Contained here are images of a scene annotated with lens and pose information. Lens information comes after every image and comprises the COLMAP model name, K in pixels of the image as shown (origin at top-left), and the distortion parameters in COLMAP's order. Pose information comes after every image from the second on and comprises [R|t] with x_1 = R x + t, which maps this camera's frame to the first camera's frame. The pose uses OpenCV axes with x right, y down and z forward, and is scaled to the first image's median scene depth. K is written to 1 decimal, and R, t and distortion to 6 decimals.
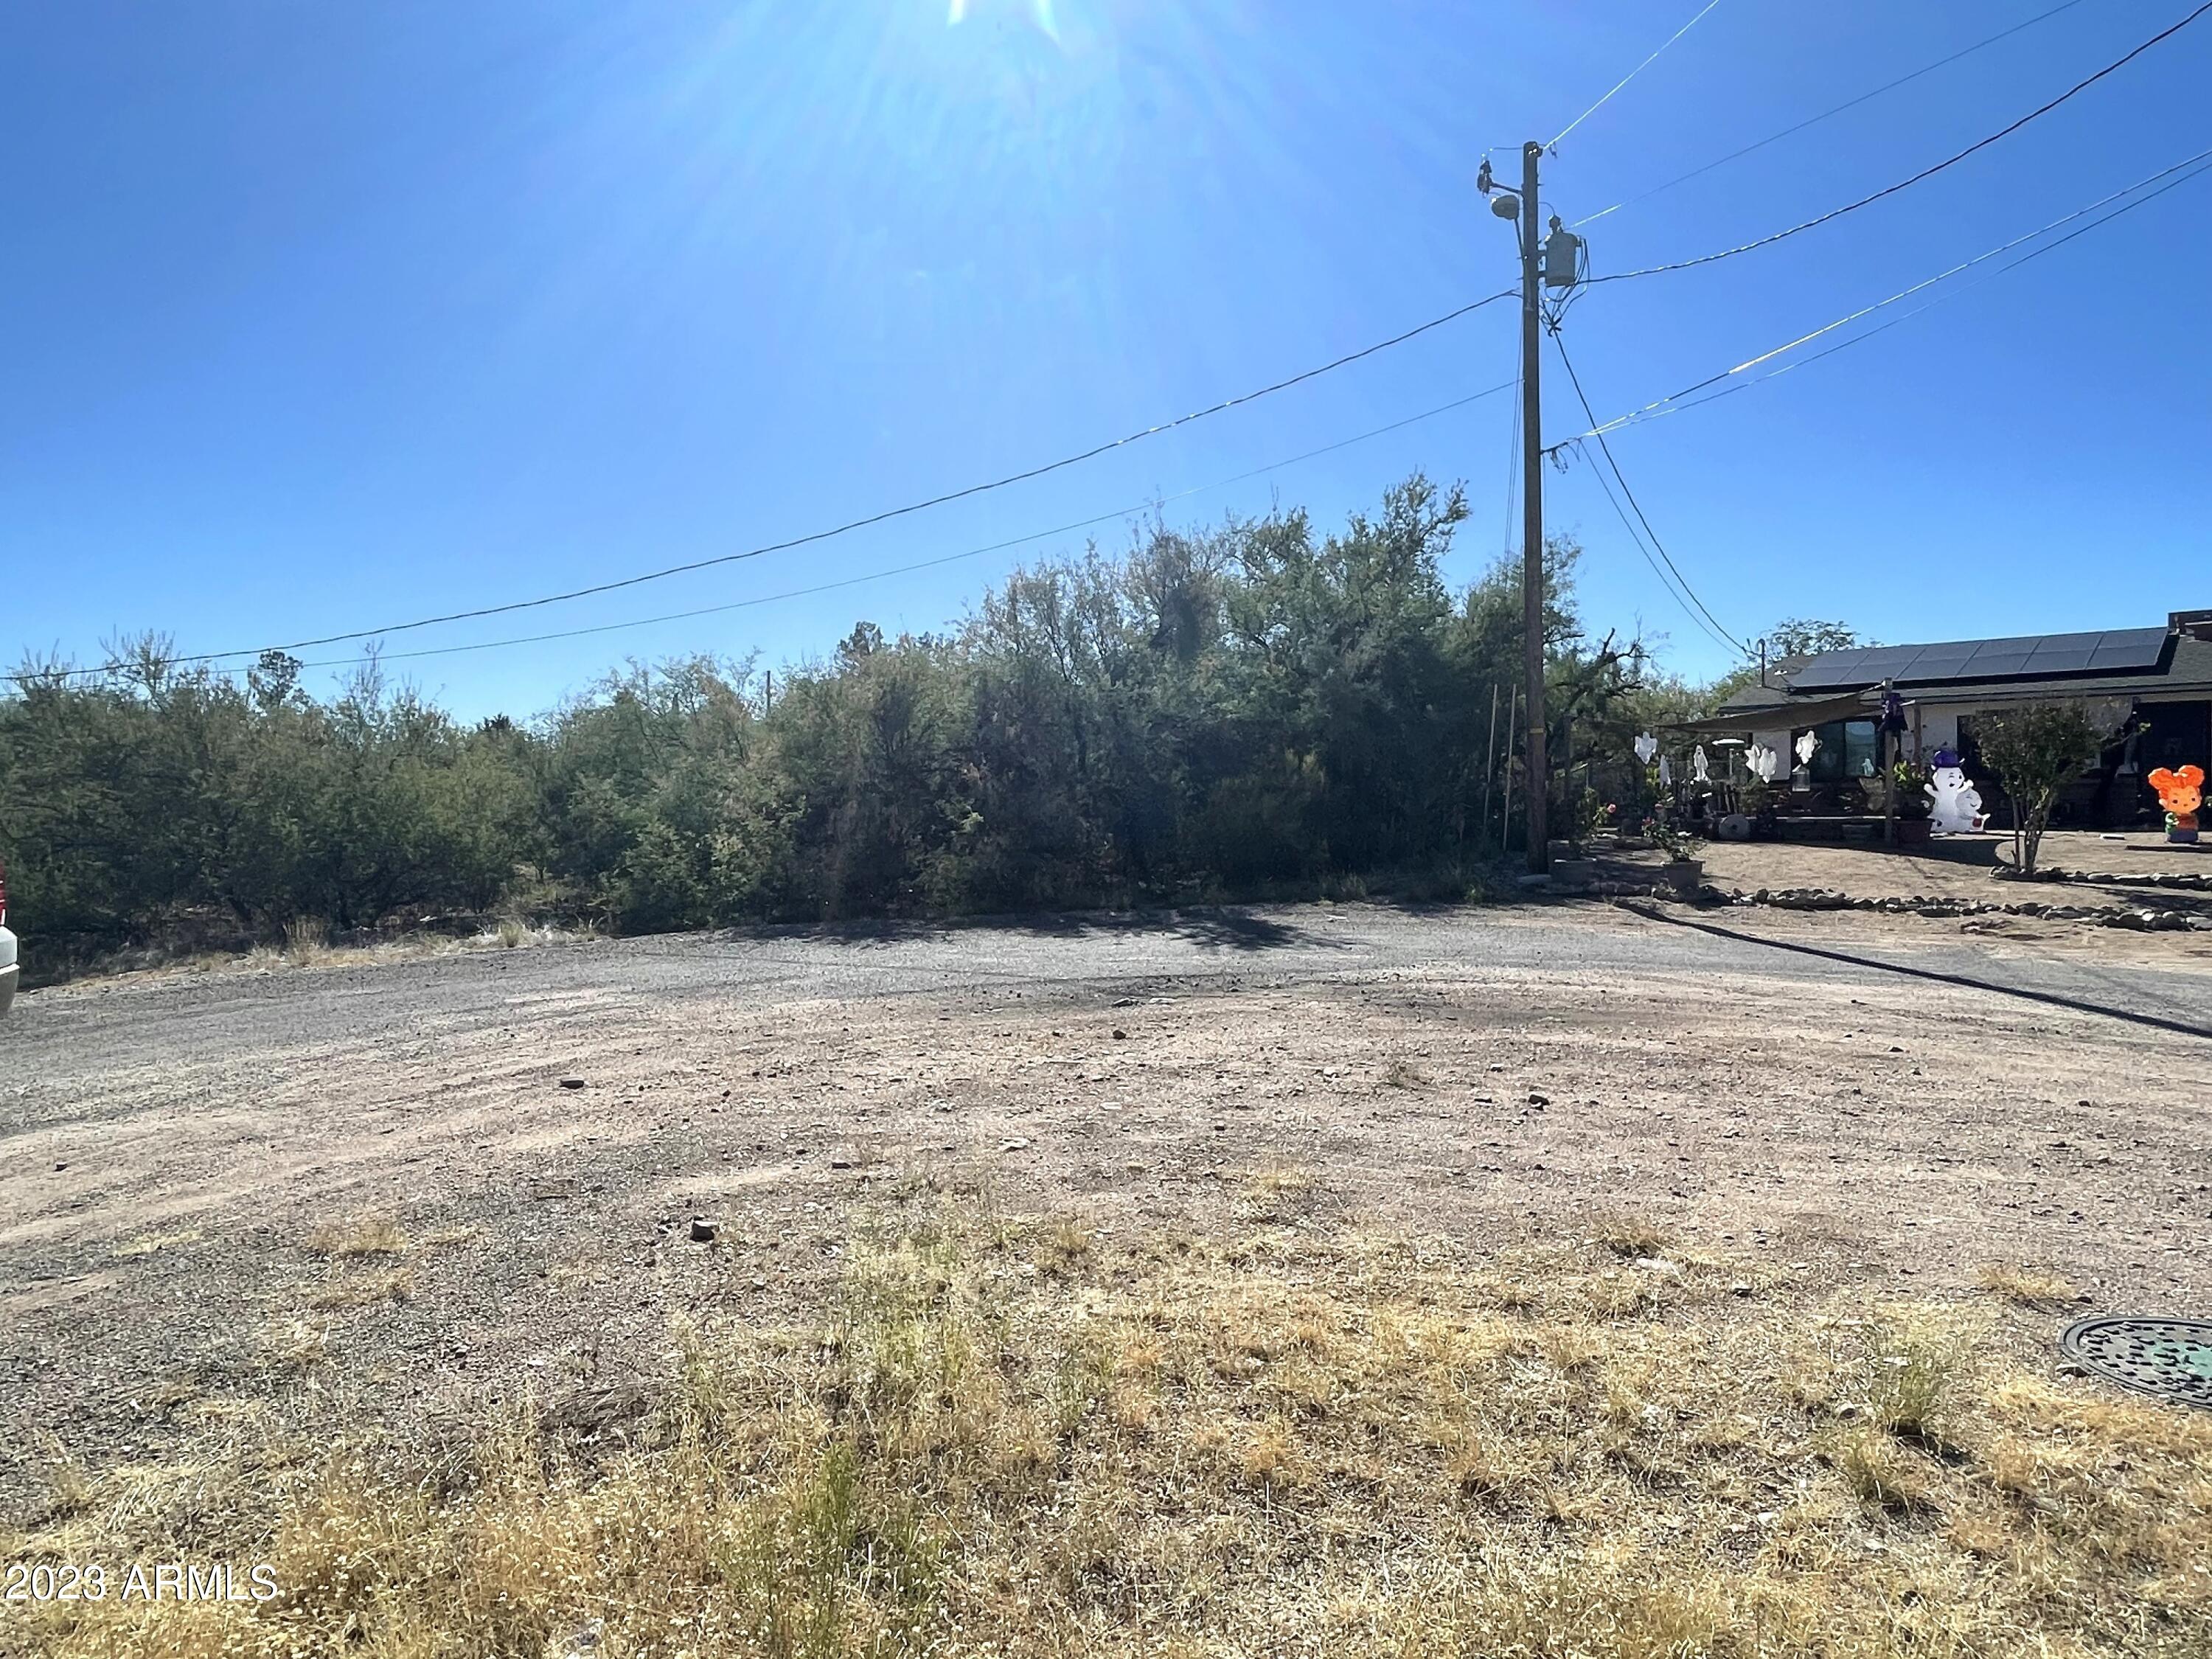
lens RADIAL K [[1397.5, 0, 1097.6], [0, 1397.5, 812.1], [0, 0, 1]] dist [0.007324, -0.012162]
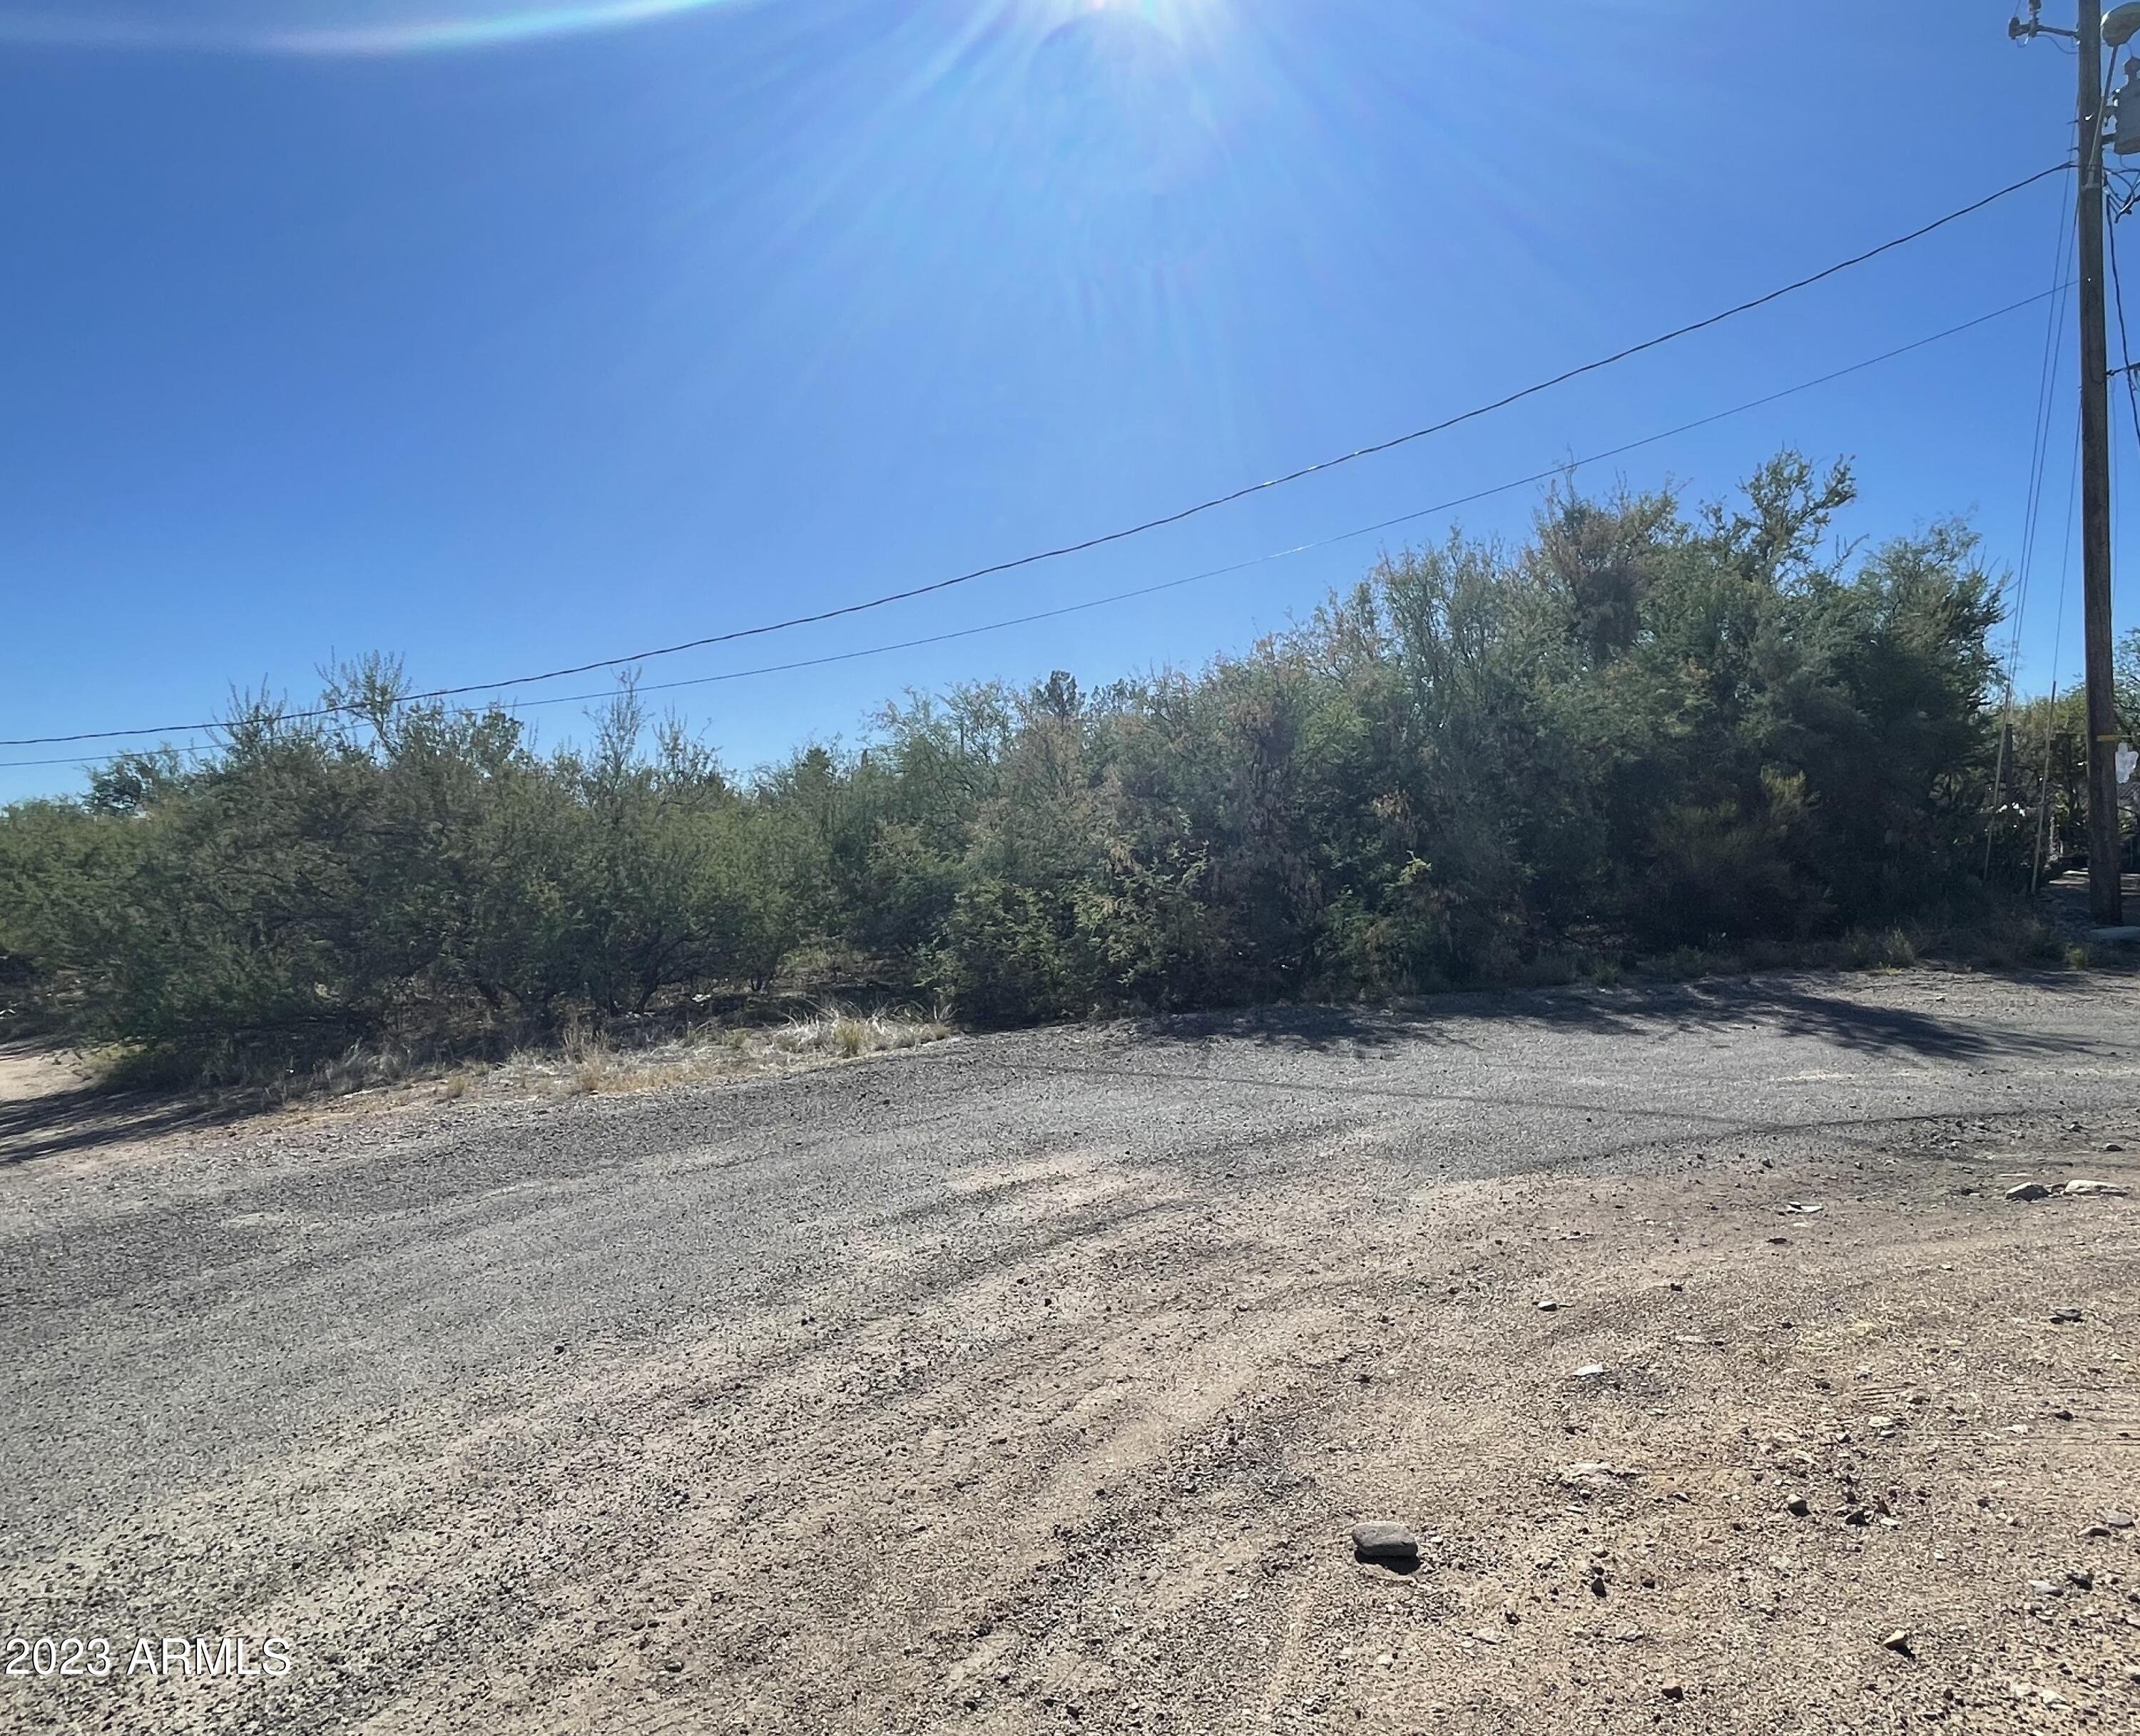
lens RADIAL K [[1324.7, 0, 1134.3], [0, 1324.7, 867.0], [0, 0, 1]] dist [0.019031, -0.010009]
pose [[0.996571, -0.018312, -0.080686, -0.167830], [0.018845, 0.999805, 0.005854, -0.002138], [0.080563, -0.007354, 0.996722, 0.248602]]
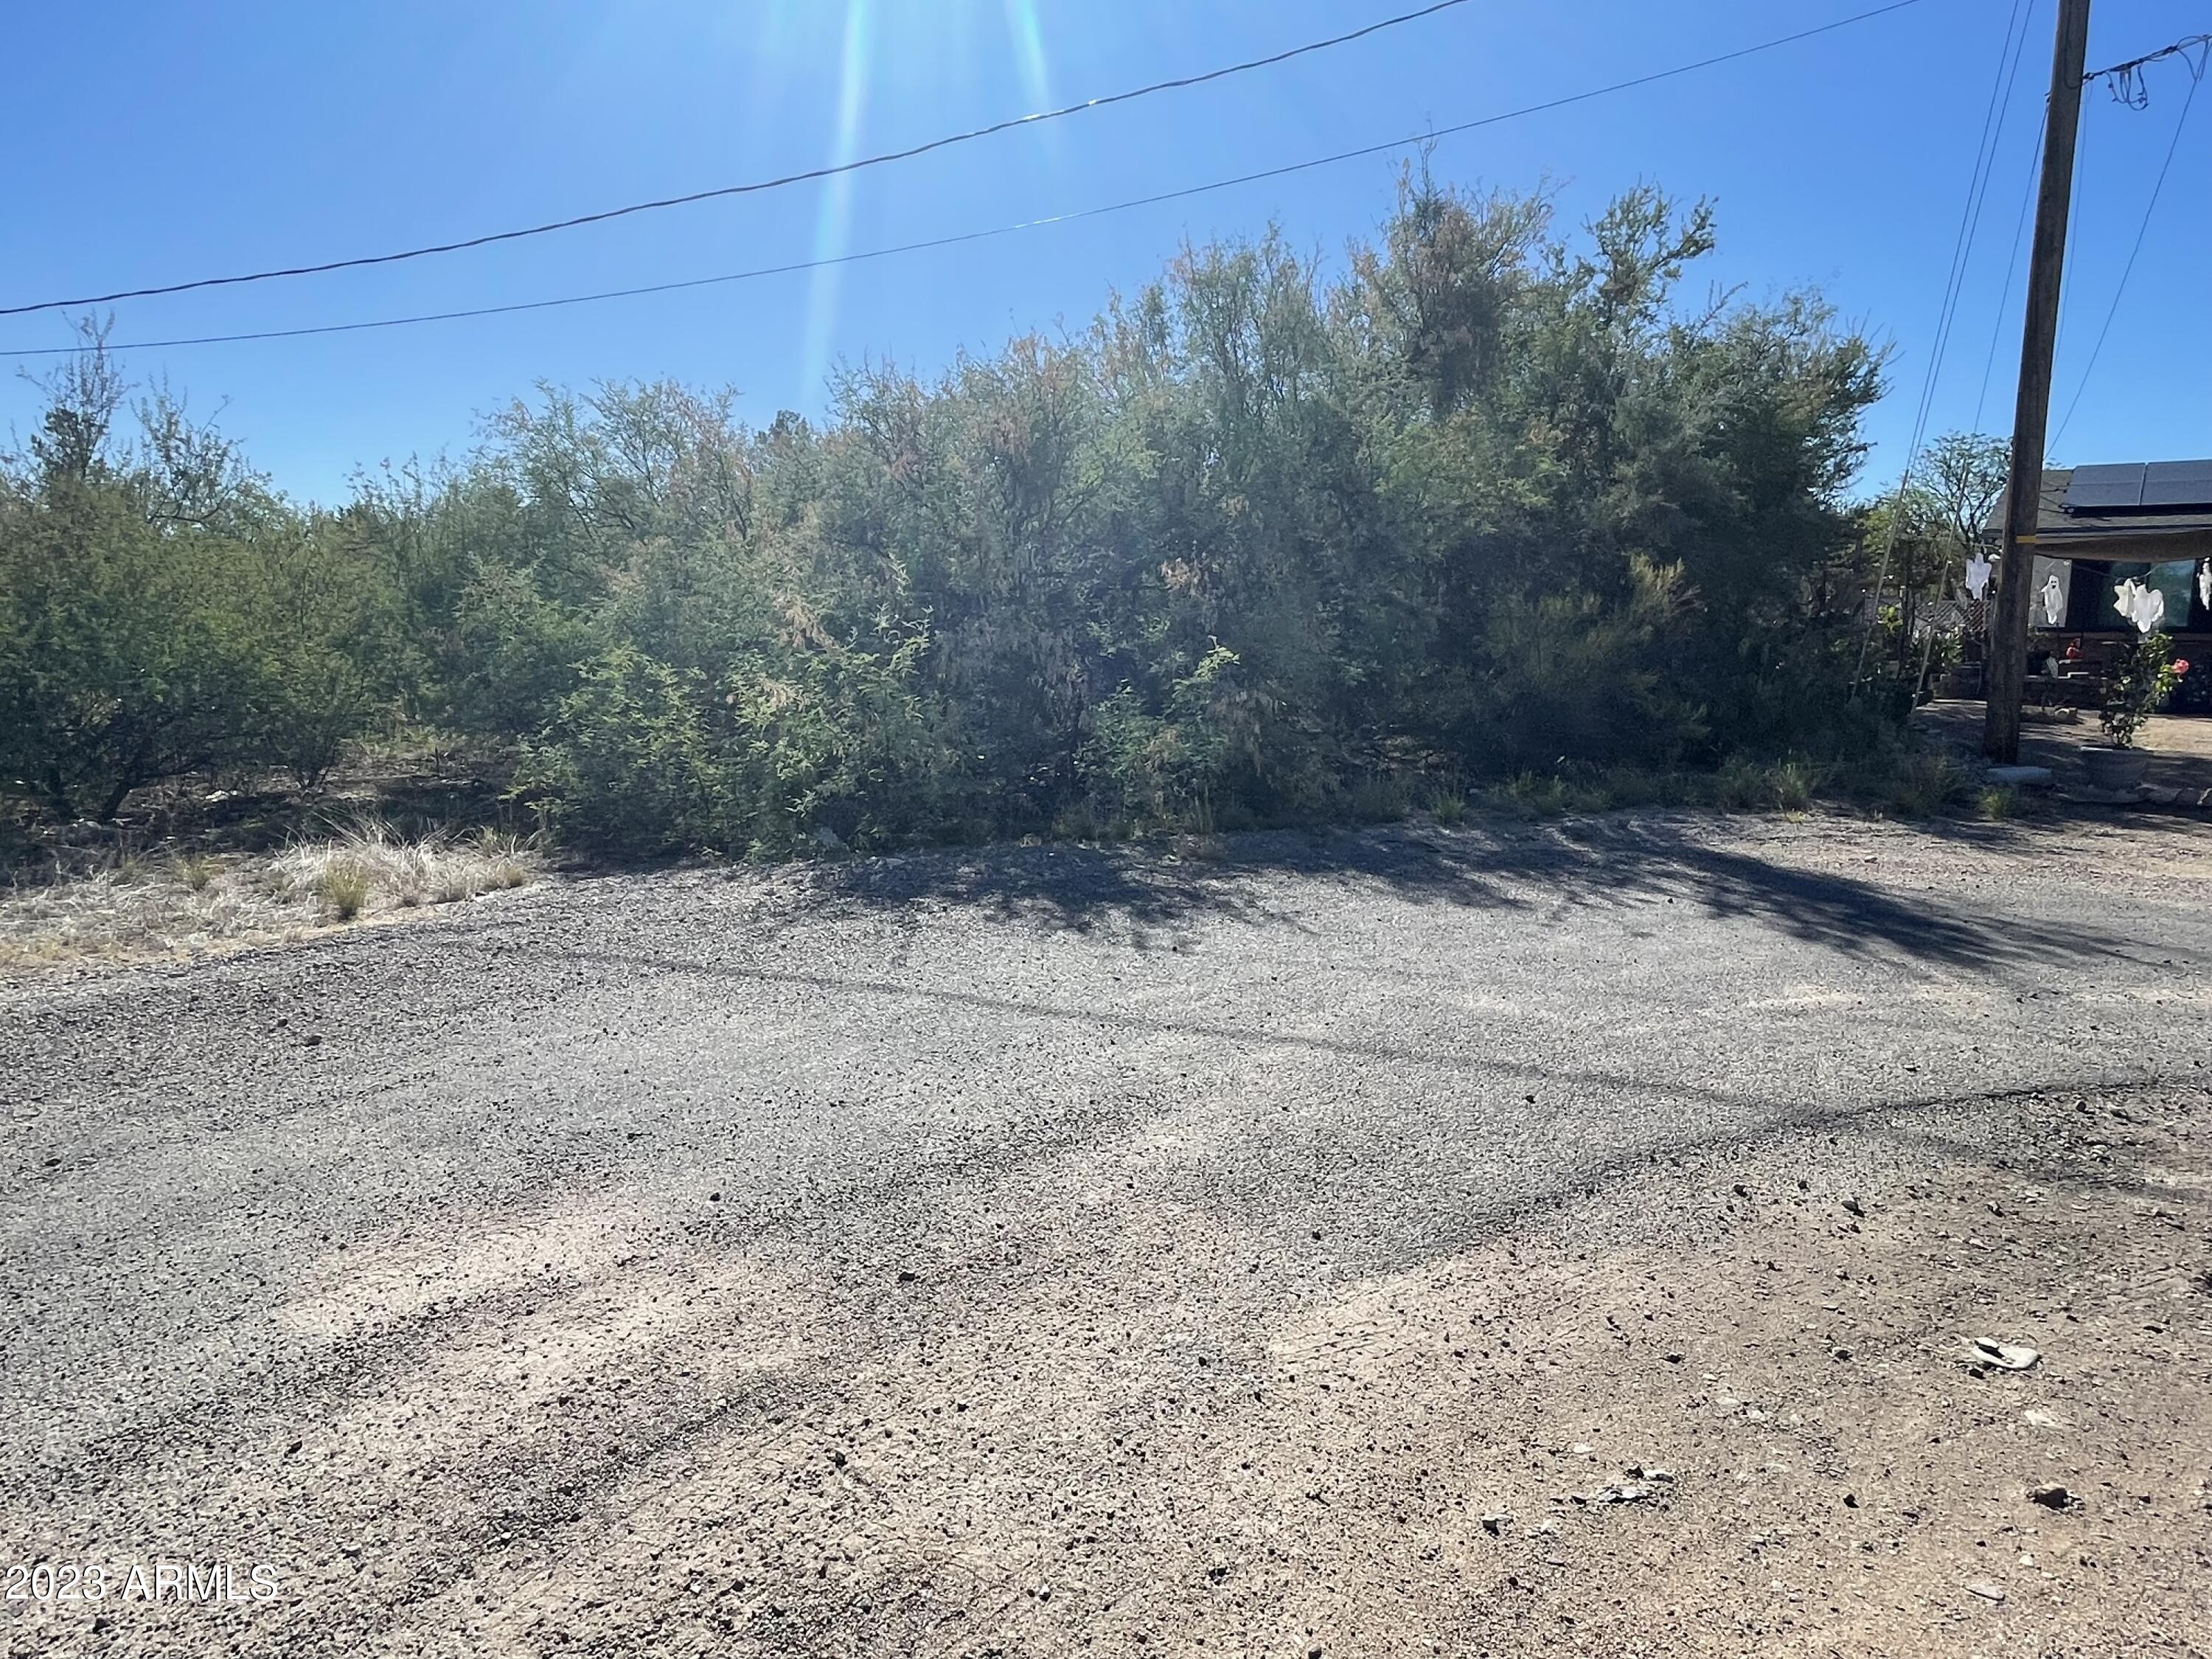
lens RADIAL K [[1397.5, 0, 1096.6], [0, 1397.5, 818.3], [0, 0, 1]] dist [0.007324, -0.012162]
pose [[0.996827, 0.018690, 0.077369, -0.163398], [-0.028377, 0.991616, 0.126068, -0.000774], [-0.074364, -0.127863, 0.989000, 0.412687]]
